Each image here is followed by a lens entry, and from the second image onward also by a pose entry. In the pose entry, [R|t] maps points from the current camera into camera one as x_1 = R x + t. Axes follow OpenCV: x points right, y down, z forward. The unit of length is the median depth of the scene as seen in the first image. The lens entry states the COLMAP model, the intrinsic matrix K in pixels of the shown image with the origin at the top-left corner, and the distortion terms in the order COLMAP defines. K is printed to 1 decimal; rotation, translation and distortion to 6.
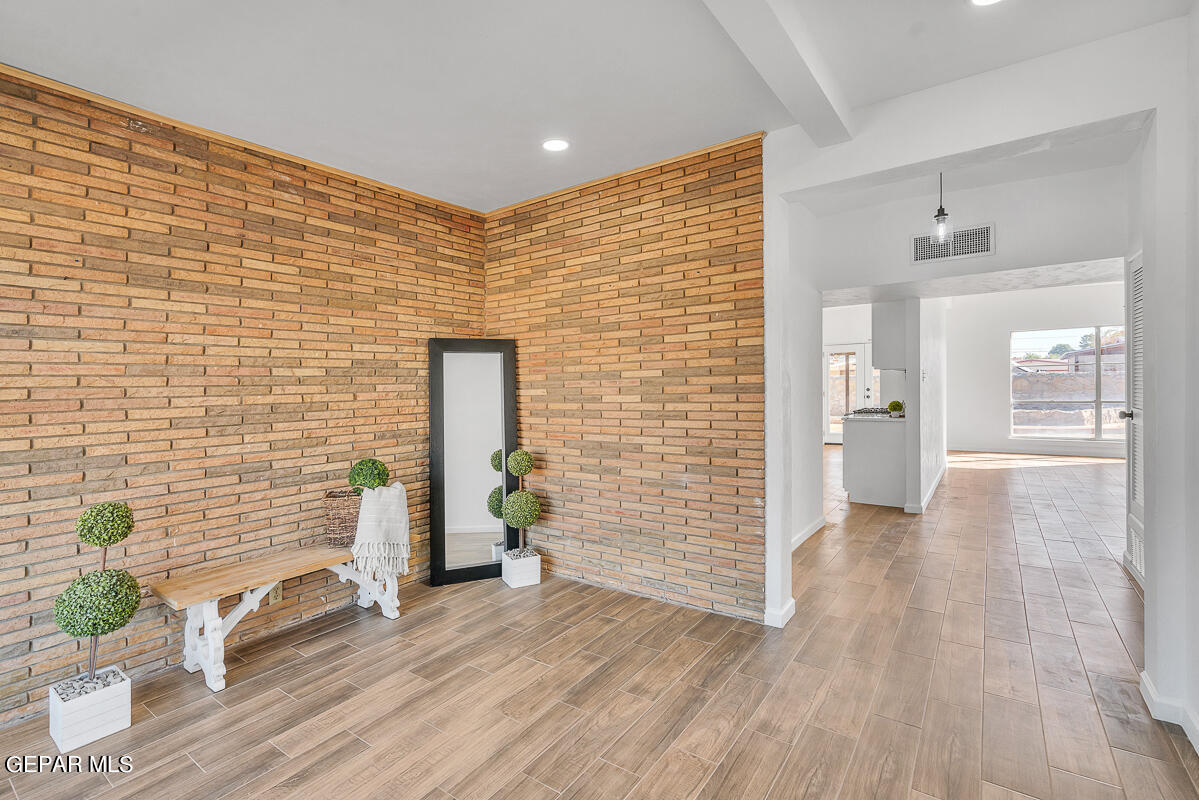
lens RADIAL K [[546.7, 0, 587.8], [0, 546.7, 384.4], [0, 0, 1]] dist [0.000000, 0.000166]
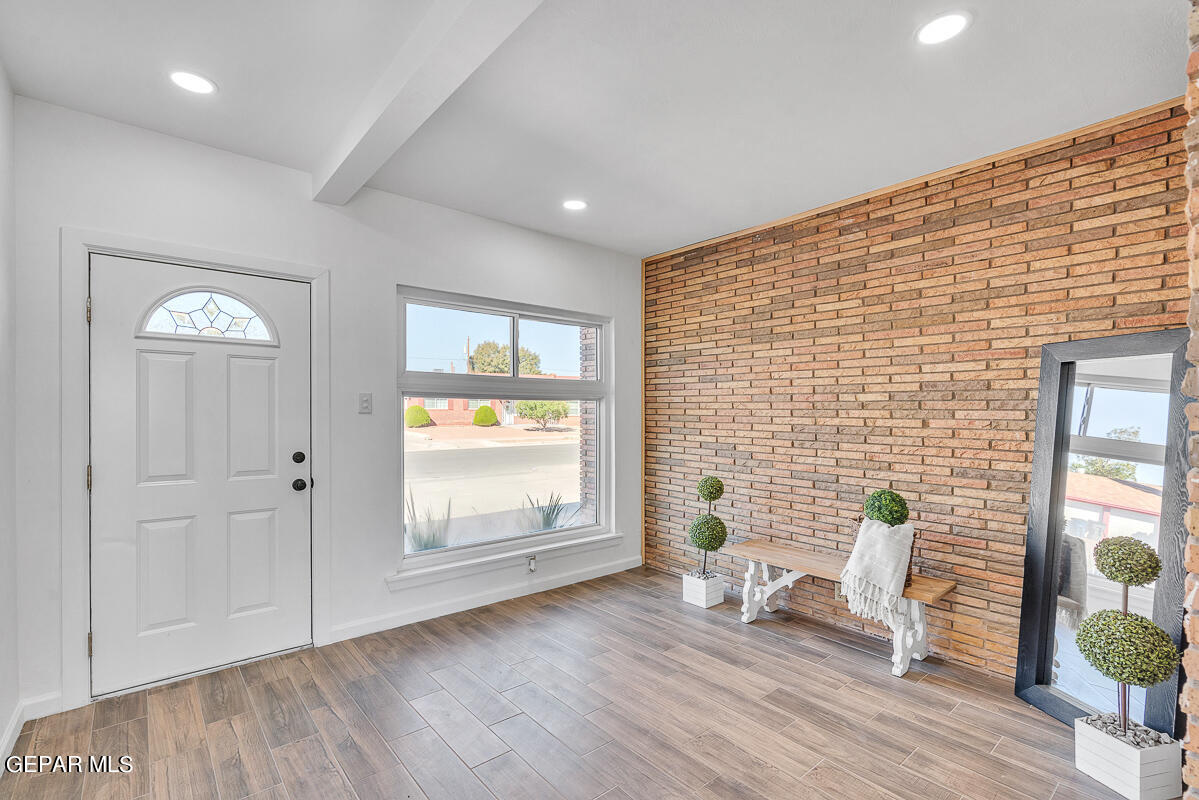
lens RADIAL K [[546.7, 0, 597.7], [0, 546.7, 406.0], [0, 0, 1]] dist [0.000000, 0.000166]
pose [[-0.230388, 0.011797, -0.973027, 0.647895], [-0.000071, 0.999926, 0.012140, -0.019209], [0.973099, 0.002866, -0.230370, 0.773297]]
